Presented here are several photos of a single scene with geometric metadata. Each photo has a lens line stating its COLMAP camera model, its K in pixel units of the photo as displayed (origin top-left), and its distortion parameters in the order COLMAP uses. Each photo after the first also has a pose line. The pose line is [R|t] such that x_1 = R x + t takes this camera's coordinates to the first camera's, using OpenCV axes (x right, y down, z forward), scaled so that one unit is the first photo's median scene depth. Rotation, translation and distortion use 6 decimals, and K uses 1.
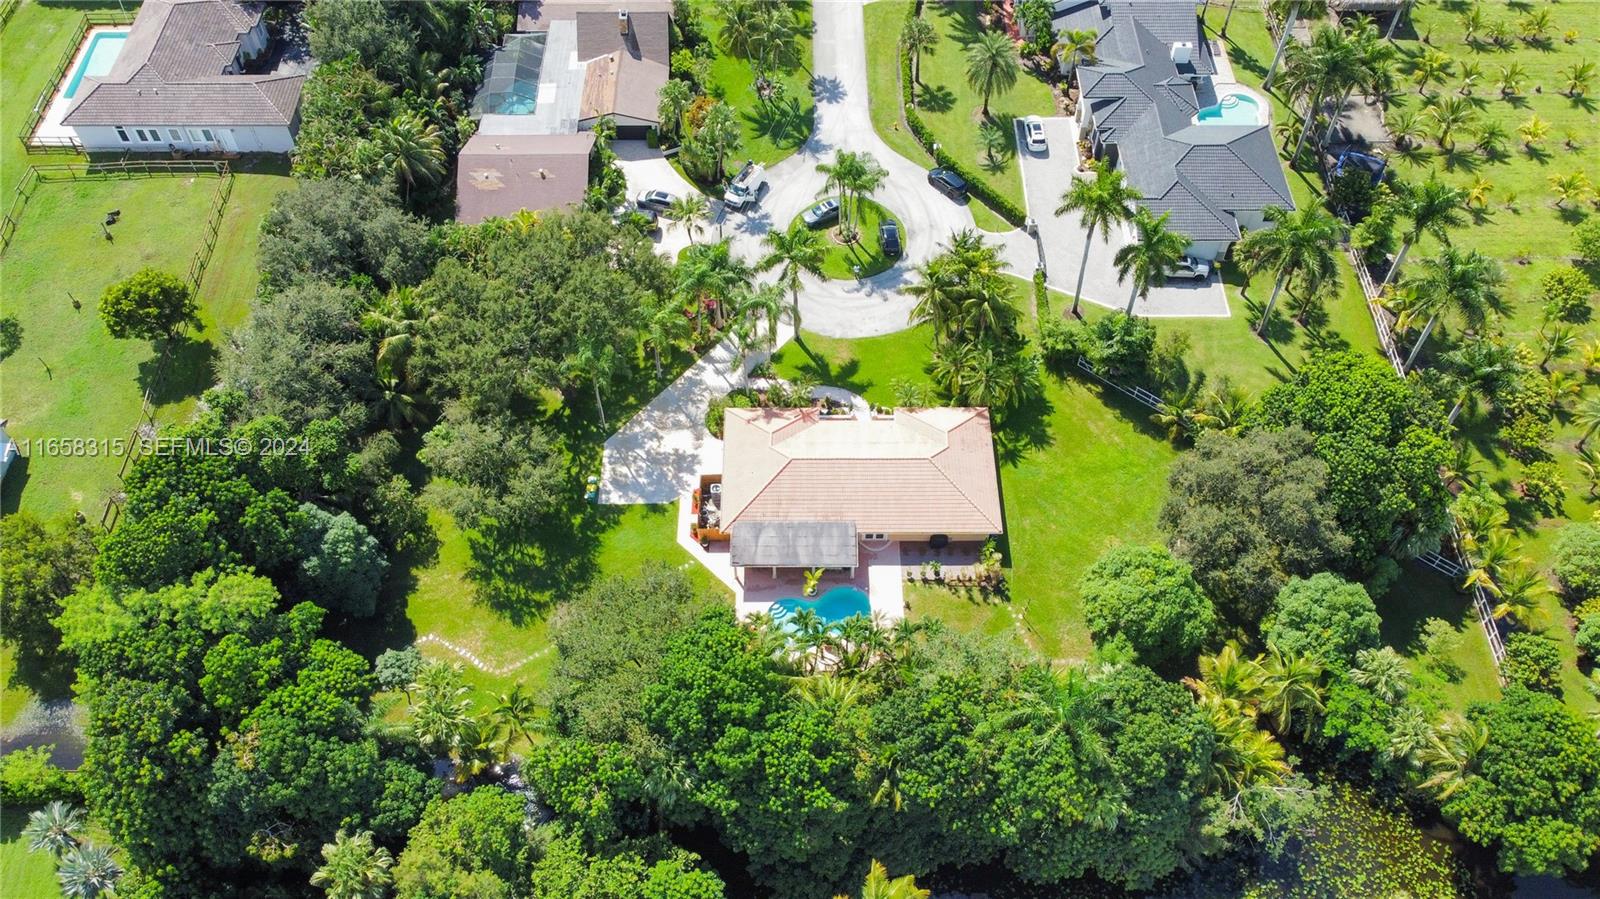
lens RADIAL K [[1224.2, 0, 799.4], [0, 1224.2, 449.8], [0, 0, 1]] dist [0.004514, -0.012564]
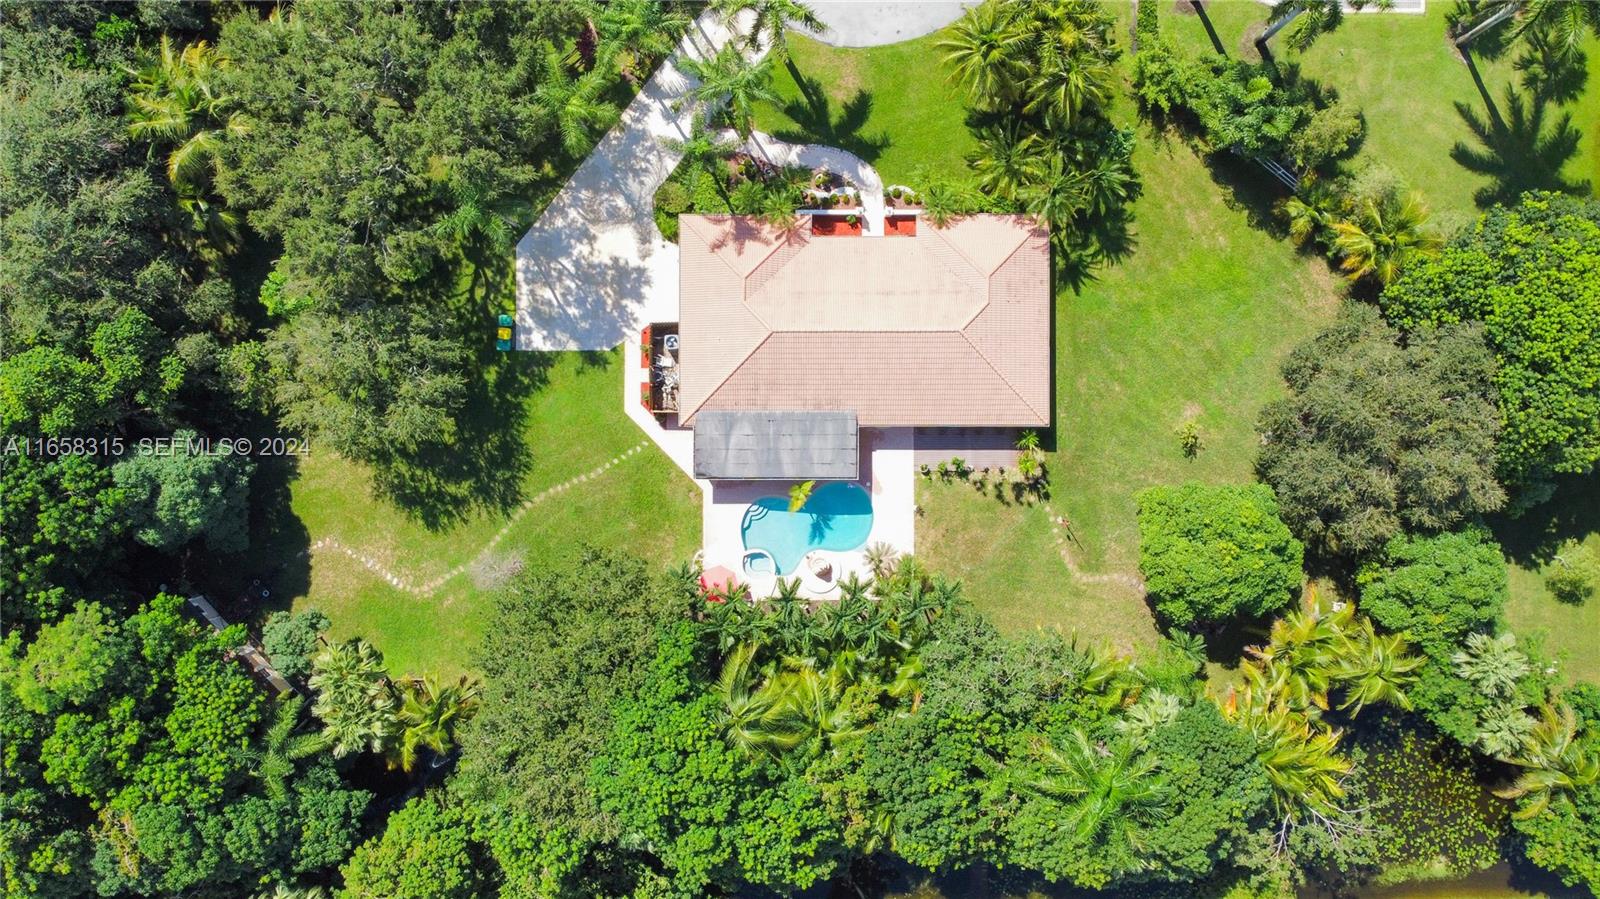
lens RADIAL K [[1287.3, 0, 799.5], [0, 1287.3, 449.6], [0, 0, 1]] dist [-0.000352, -0.004880]
pose [[0.999997, 0.002434, -0.000823, 0.010331], [-0.001514, 0.816849, 0.576850, -0.361130], [0.002077, -0.576846, 0.816850, 0.317388]]
